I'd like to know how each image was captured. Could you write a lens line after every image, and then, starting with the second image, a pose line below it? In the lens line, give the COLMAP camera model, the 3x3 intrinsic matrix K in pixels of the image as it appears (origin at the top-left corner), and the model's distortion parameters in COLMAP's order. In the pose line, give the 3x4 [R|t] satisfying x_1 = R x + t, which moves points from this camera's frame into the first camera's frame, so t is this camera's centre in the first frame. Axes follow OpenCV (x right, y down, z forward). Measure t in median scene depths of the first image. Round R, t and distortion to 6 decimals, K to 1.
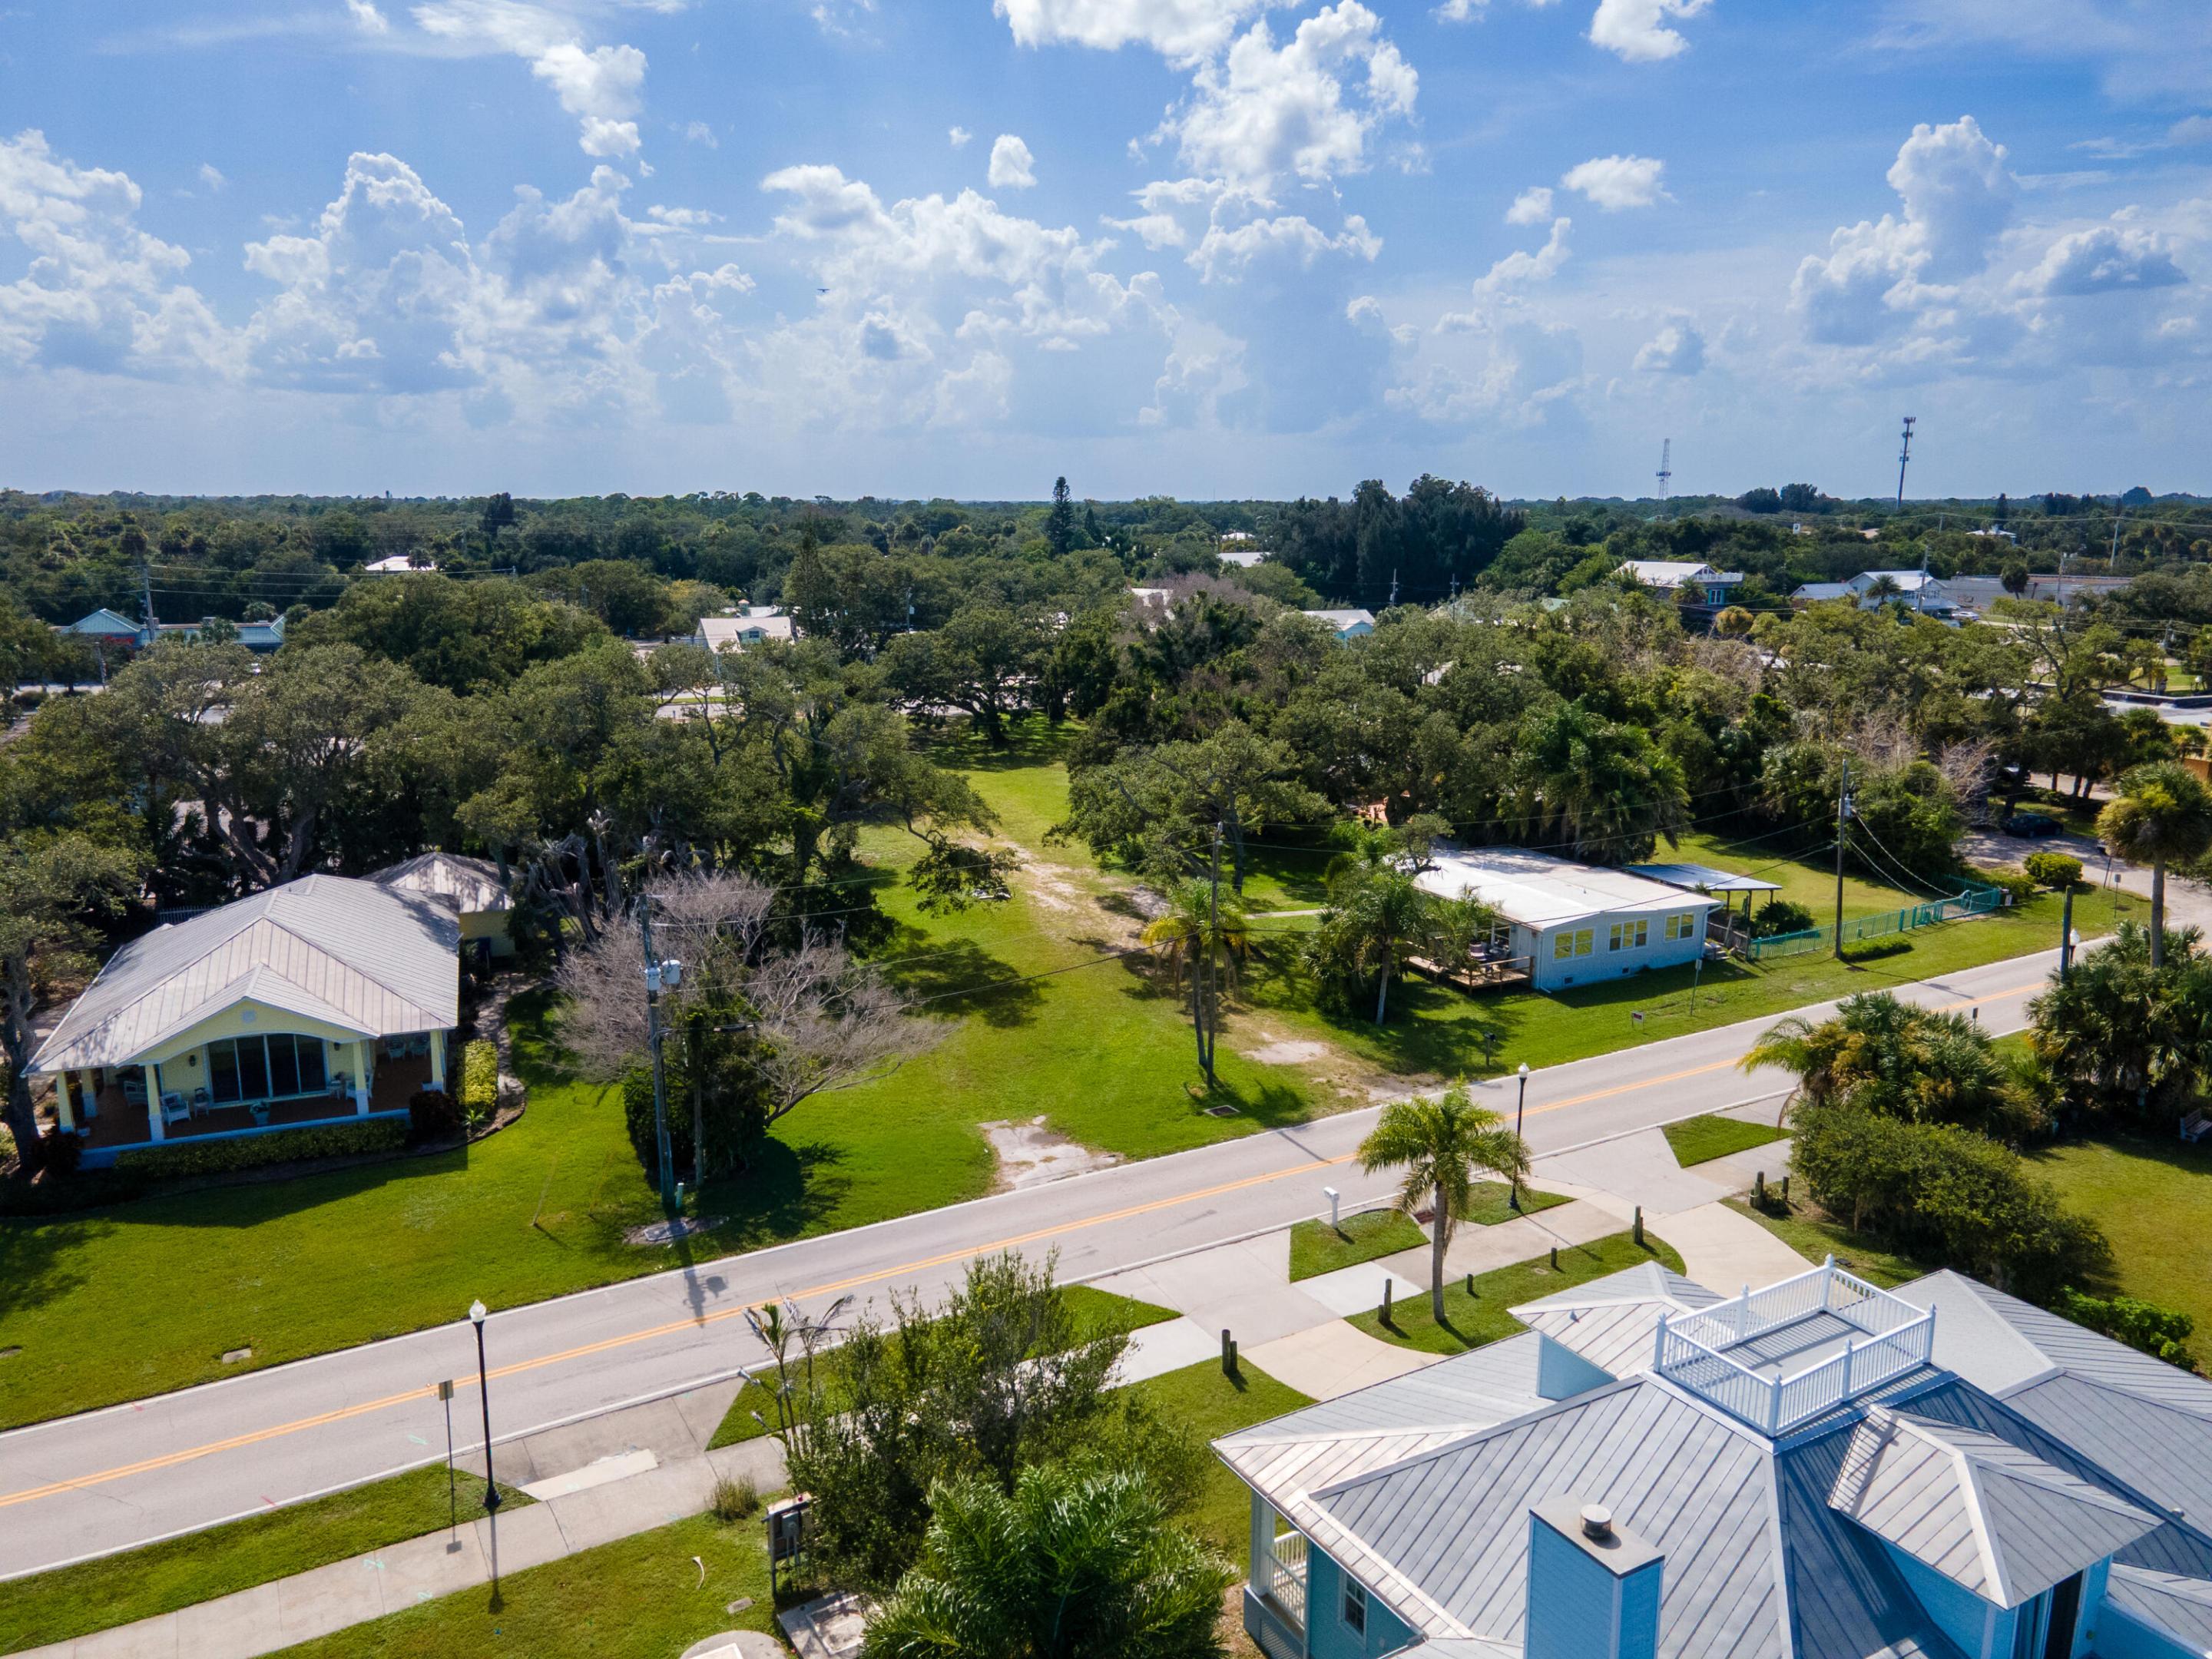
lens RADIAL K [[1616.6, 0, 1098.9], [0, 1616.6, 831.4], [0, 0, 1]] dist [0.032723, 0.000071]
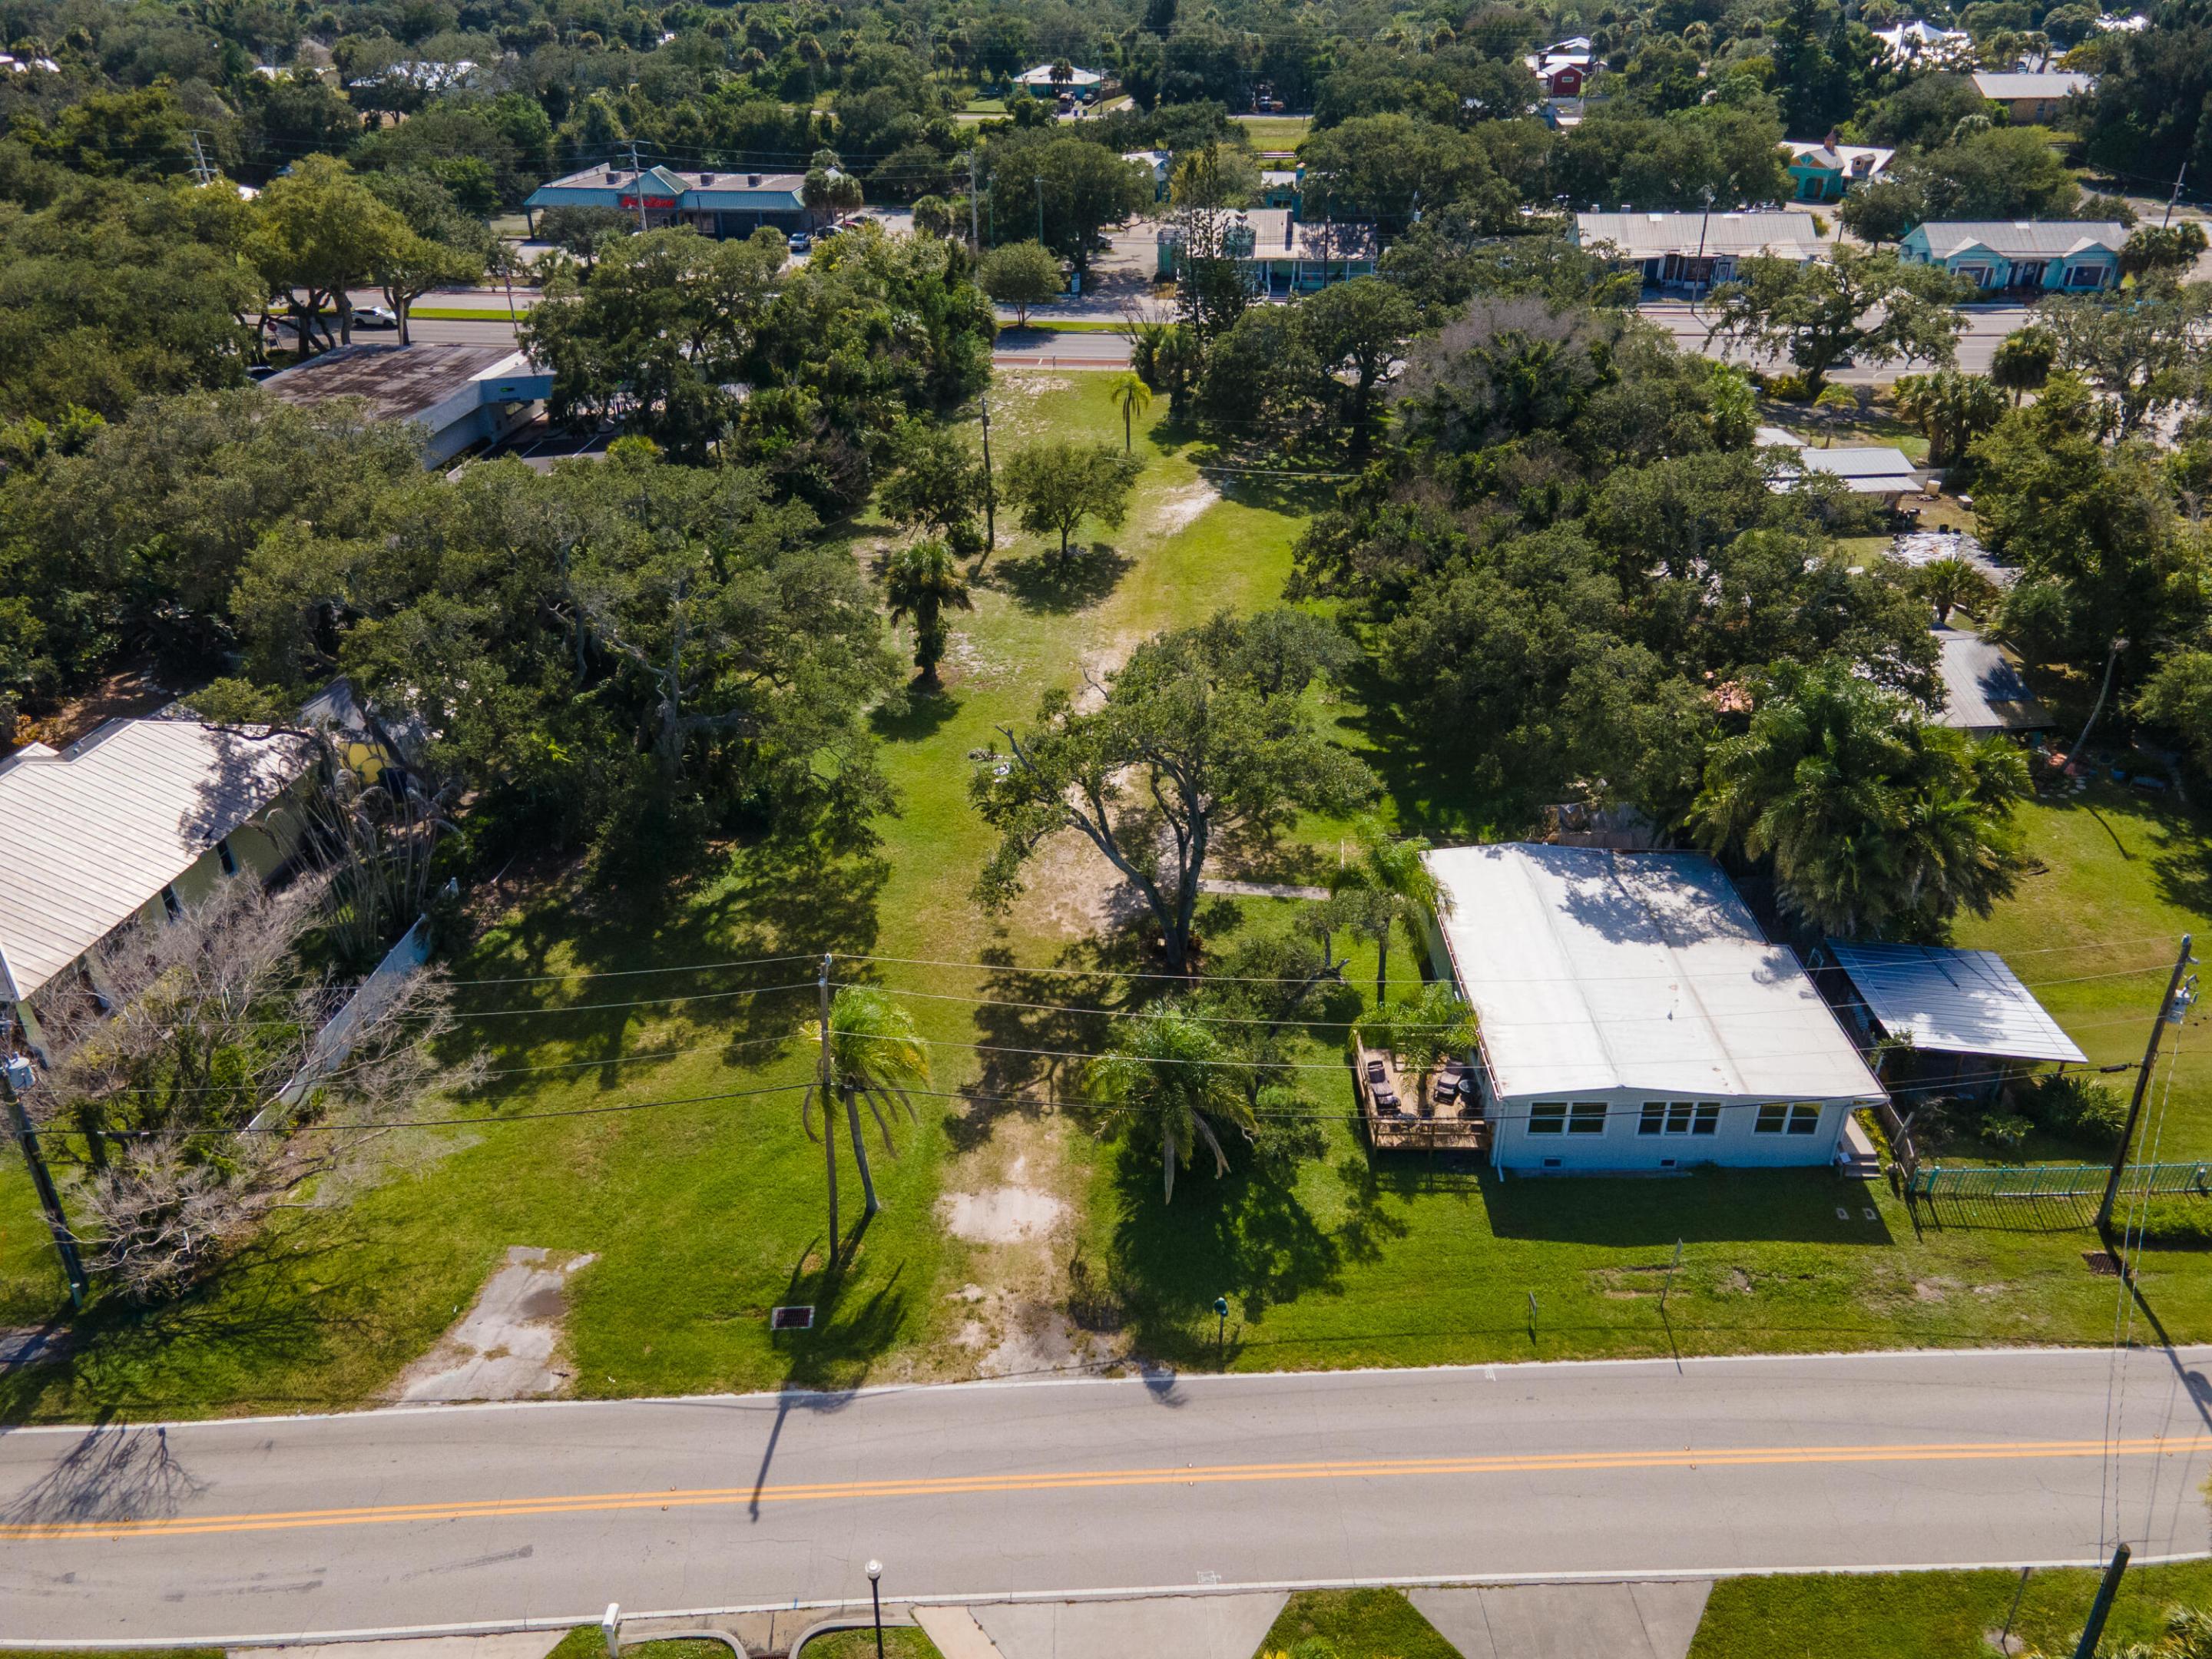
lens RADIAL K [[1616.6, 0, 1098.9], [0, 1616.6, 831.4], [0, 0, 1]] dist [0.032723, 0.000071]
pose [[0.883349, 0.221234, -0.413219, 0.329665], [-0.084246, 0.942181, 0.324341, -0.212536], [0.461083, -0.251694, 0.850913, 0.337125]]
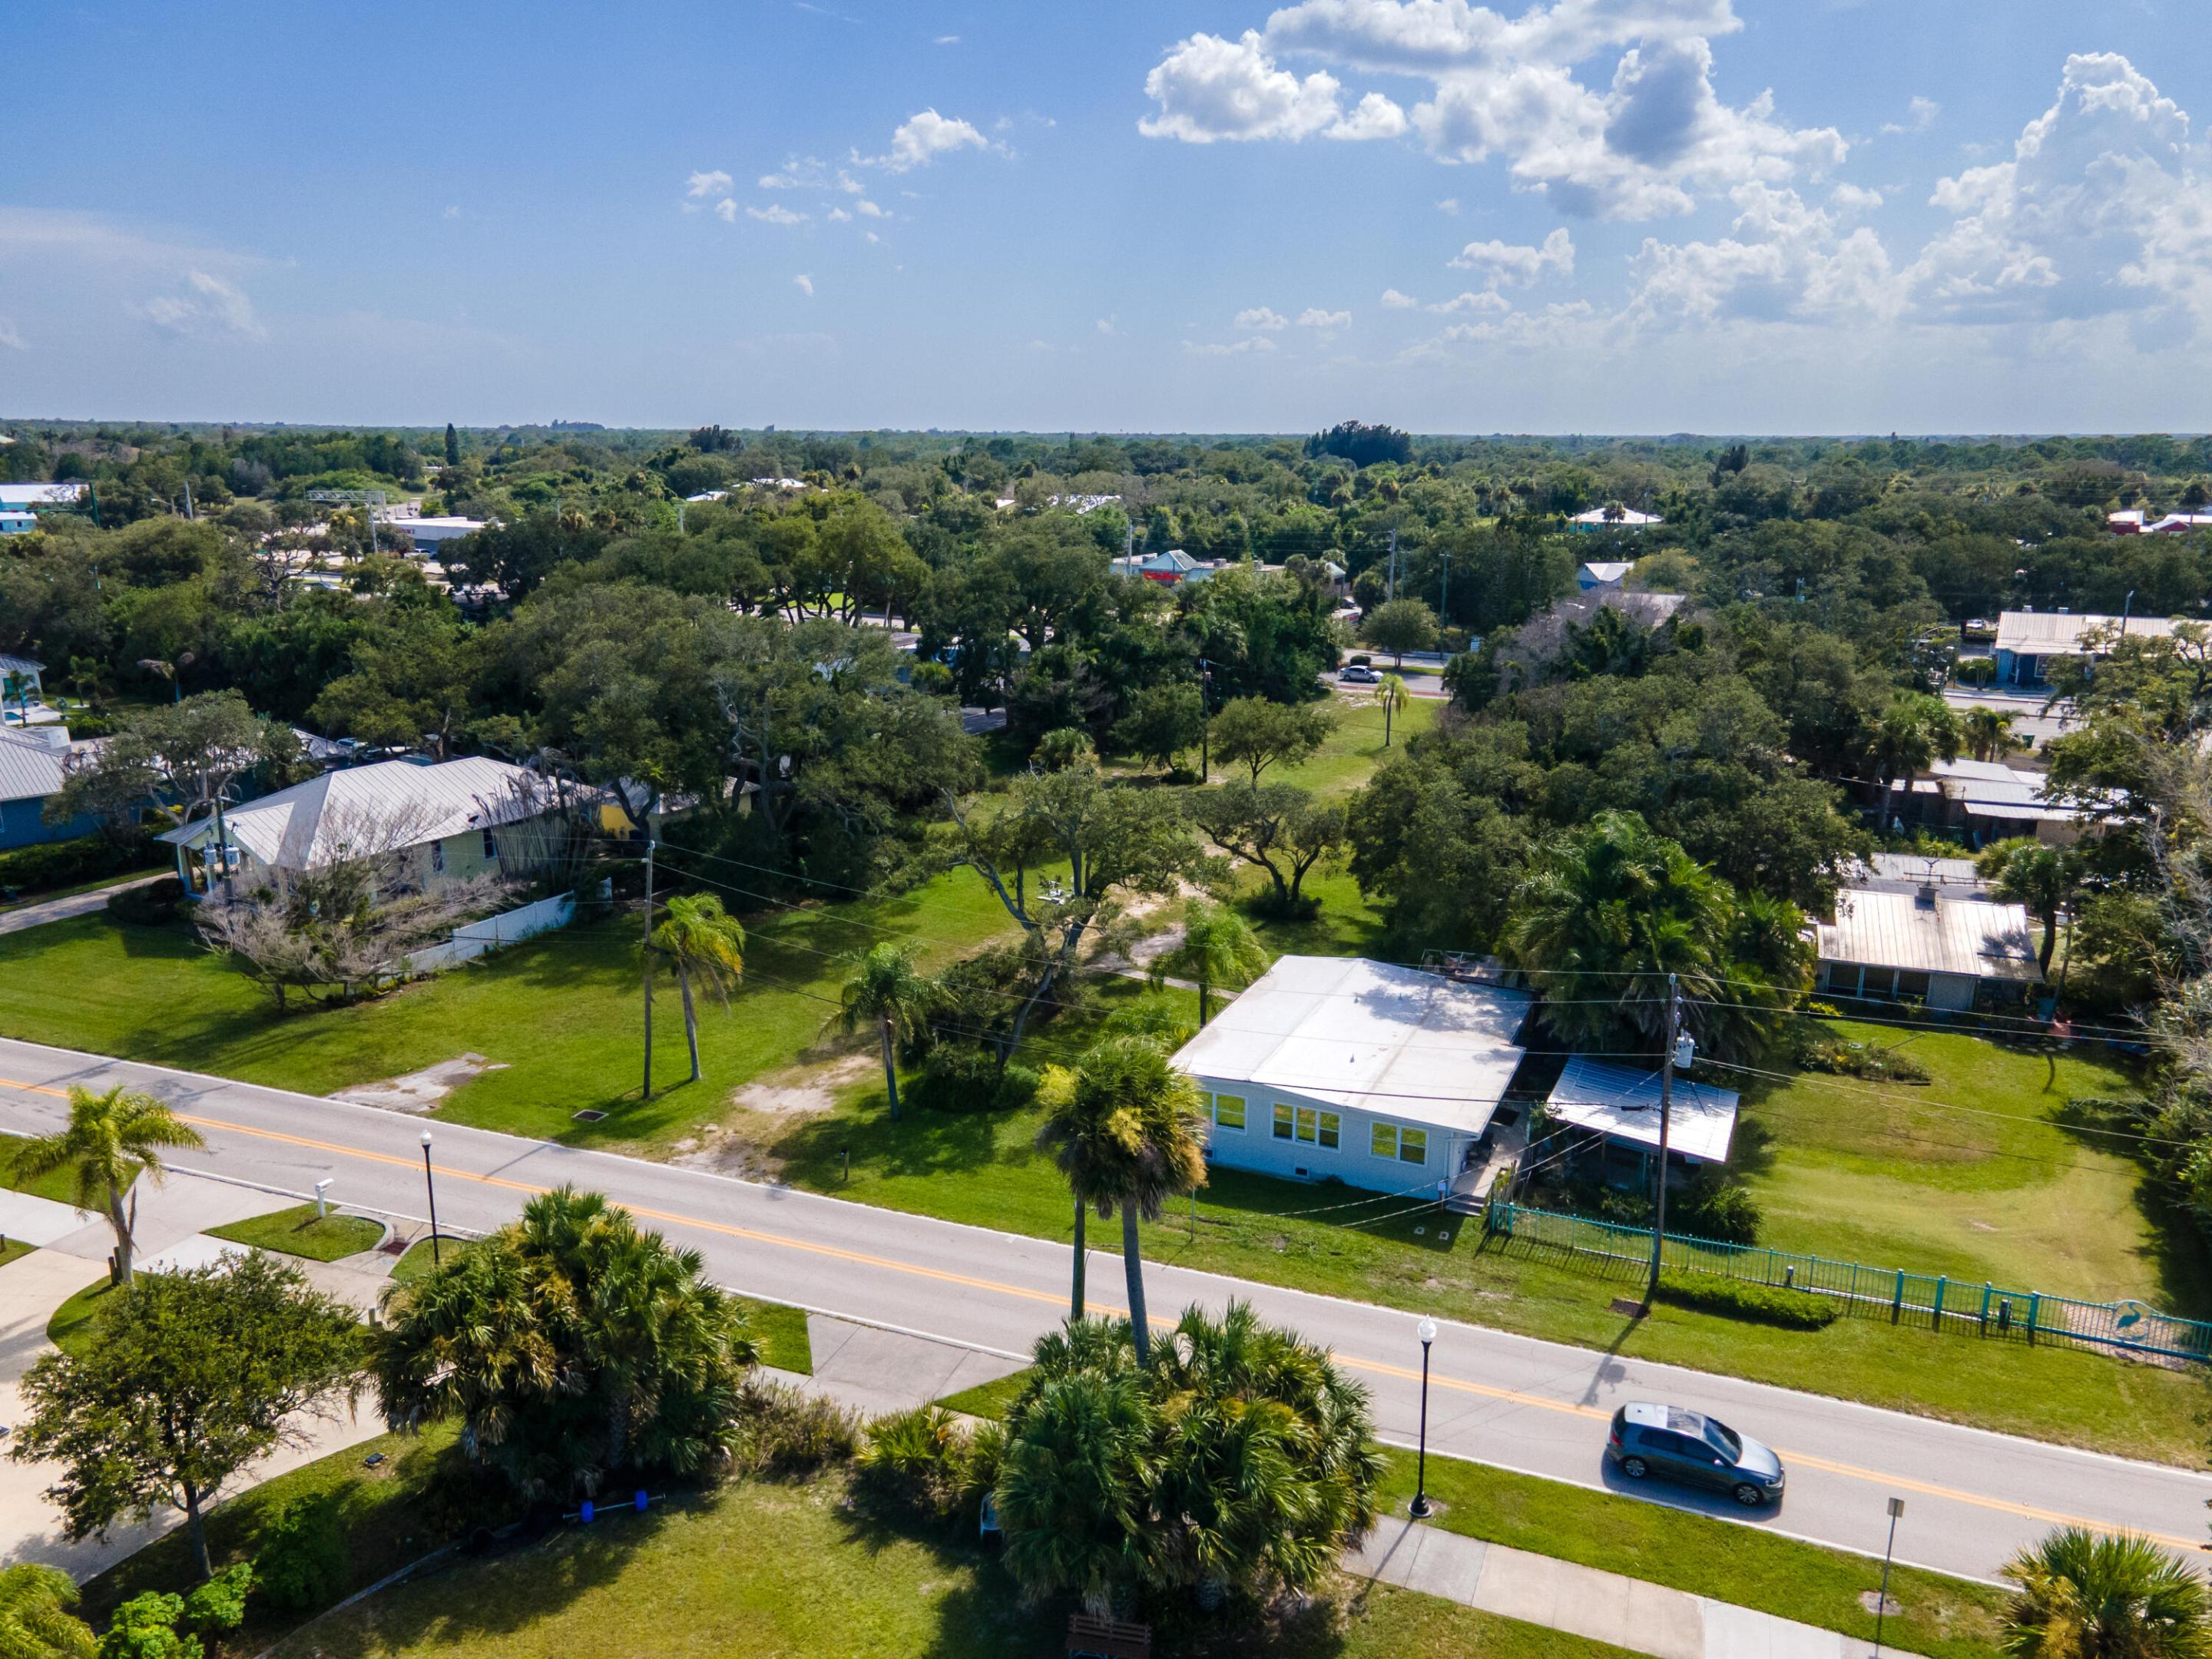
lens RADIAL K [[1616.6, 0, 1098.9], [0, 1616.6, 831.4], [0, 0, 1]] dist [0.032723, 0.000071]
pose [[0.611017, 0.186553, -0.769322, 0.731135], [-0.158595, 0.980980, 0.111918, -0.120779], [0.775568, 0.053627, 0.628982, 0.418717]]
